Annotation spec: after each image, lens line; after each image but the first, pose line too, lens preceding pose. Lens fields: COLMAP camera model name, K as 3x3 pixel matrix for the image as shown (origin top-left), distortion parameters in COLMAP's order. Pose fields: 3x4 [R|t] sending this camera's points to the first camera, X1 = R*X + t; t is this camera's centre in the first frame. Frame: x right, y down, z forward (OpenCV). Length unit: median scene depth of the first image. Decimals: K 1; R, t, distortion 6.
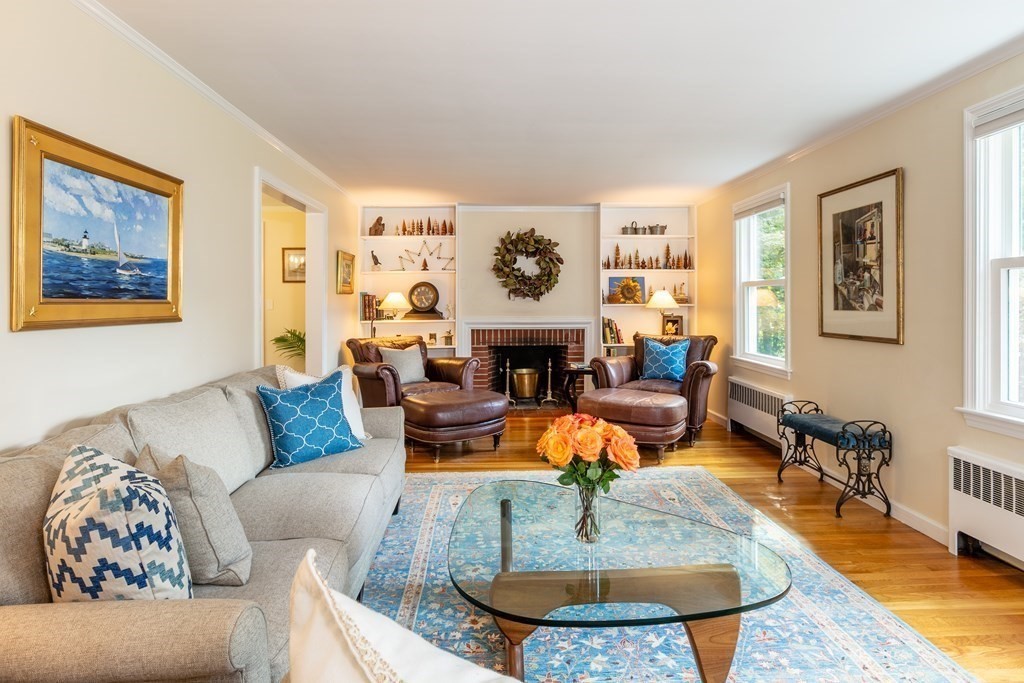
lens RADIAL K [[539.7, 0, 513.7], [0, 539.7, 302.7], [0, 0, 1]] dist [-0.006260, -0.001968]
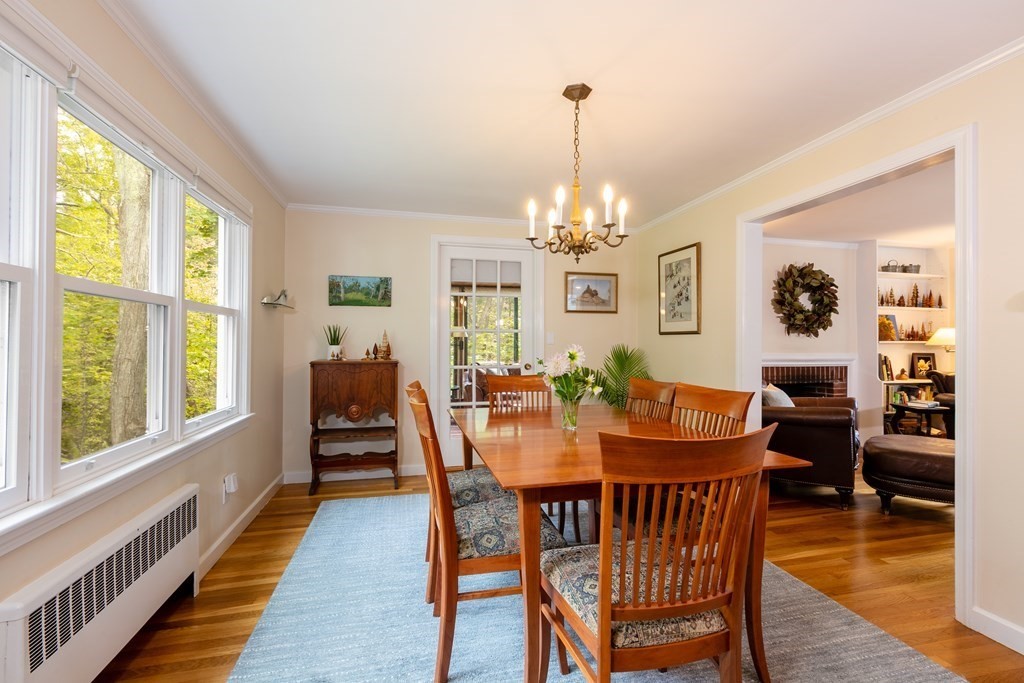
lens RADIAL K [[461.9, 0, 520.5], [0, 461.9, 340.4], [0, 0, 1]] dist [-0.000927, 0.000819]
pose [[0.976934, 0.007873, 0.213397, -1.095378], [-0.007157, 0.999966, -0.004129, 0.016057], [-0.213422, 0.002506, 0.976957, 0.510057]]
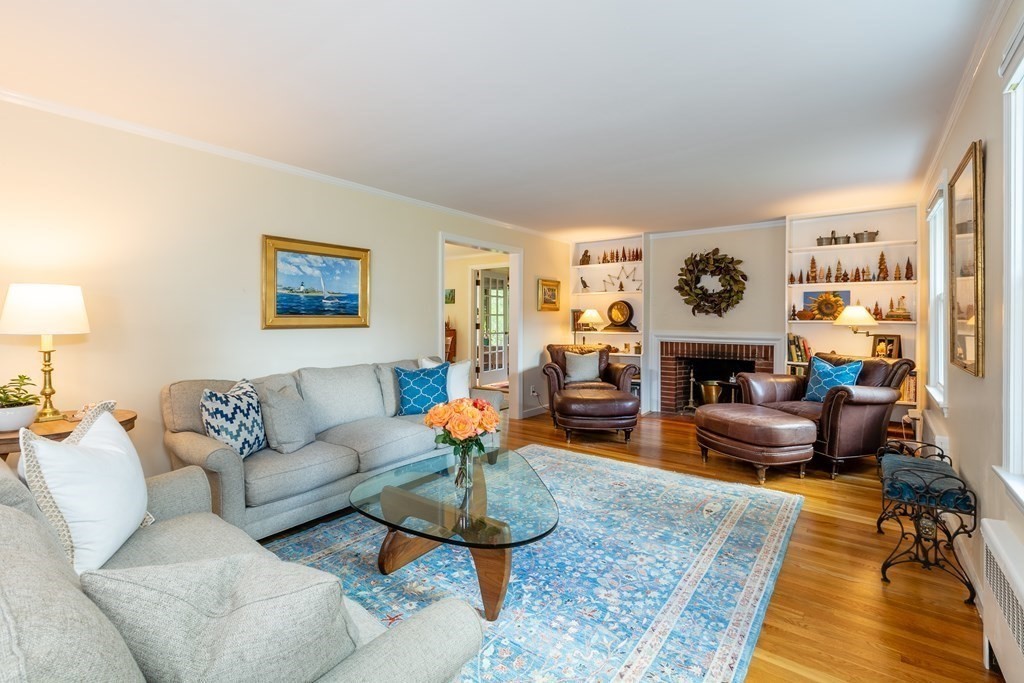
lens RADIAL K [[461.9, 0, 507.7], [0, 461.9, 316.2], [0, 0, 1]] dist [-0.000927, 0.000819]
pose [[0.771088, 0.003309, -0.636720, 0.503001], [-0.005090, 0.999987, -0.000968, -0.002551], [0.636708, 0.003987, 0.771095, 0.069899]]
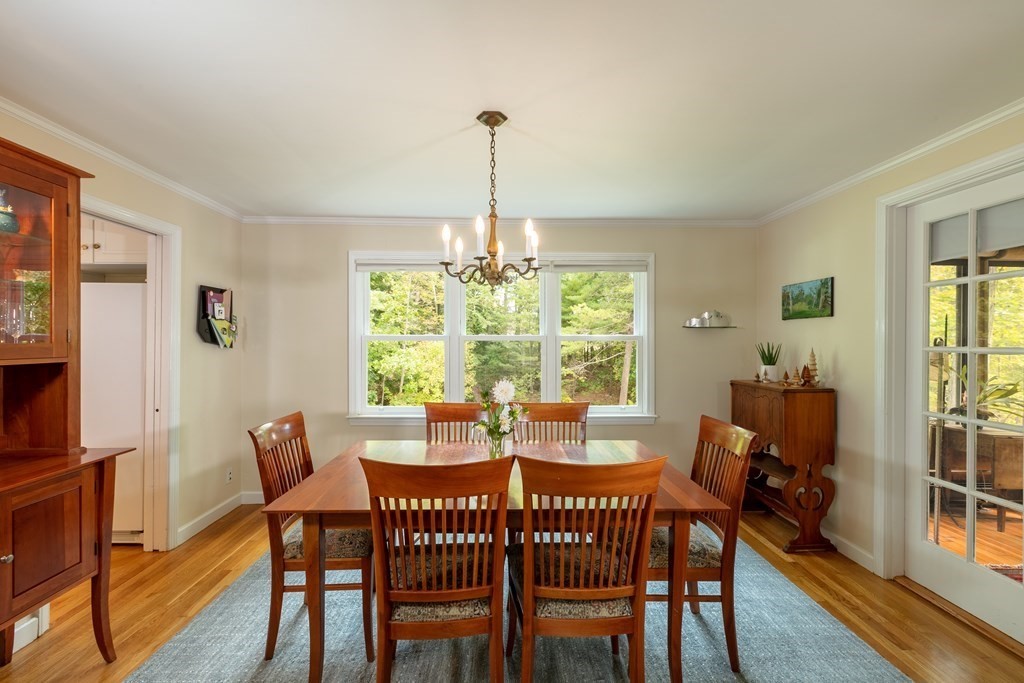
lens RADIAL K [[461.9, 0, 515.1], [0, 461.9, 342.3], [0, 0, 1]] dist [-0.000927, 0.000819]
pose [[-0.004558, 0.001858, -0.999988, -0.332886], [-0.001363, 0.999997, 0.001865, -0.022246], [0.999989, 0.001371, -0.004555, 1.107433]]
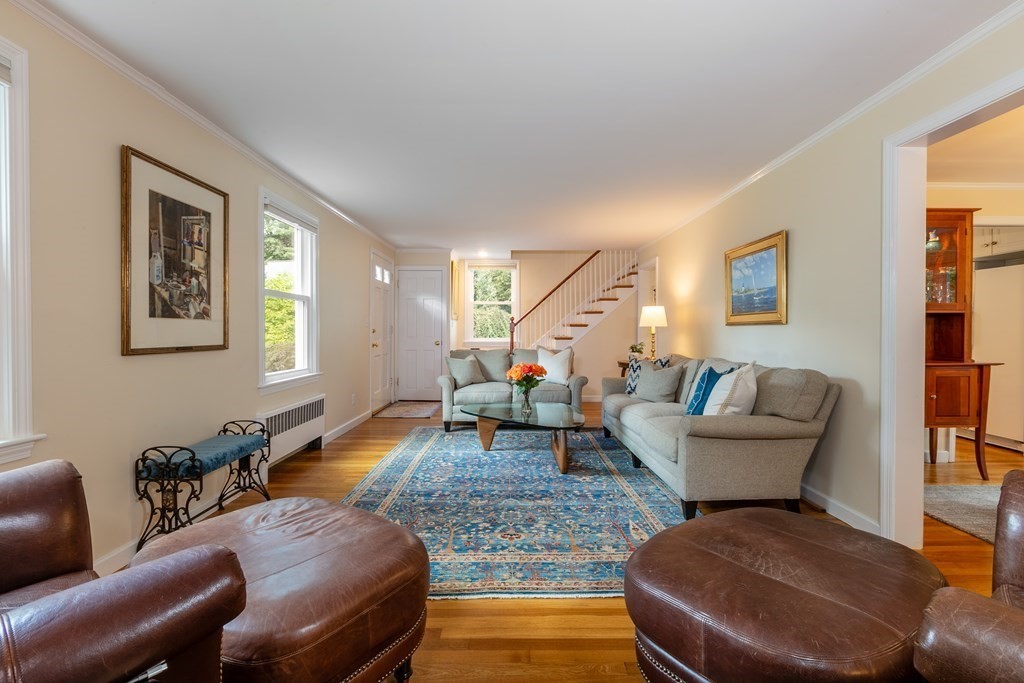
lens RADIAL K [[461.9, 0, 518.6], [0, 461.9, 337.3], [0, 0, 1]] dist [-0.000927, 0.000819]
pose [[-0.999771, 0.004388, 0.020950, 0.063770], [0.004663, 0.999903, 0.013096, 0.034638], [-0.020891, 0.013190, -0.999695, 1.586863]]
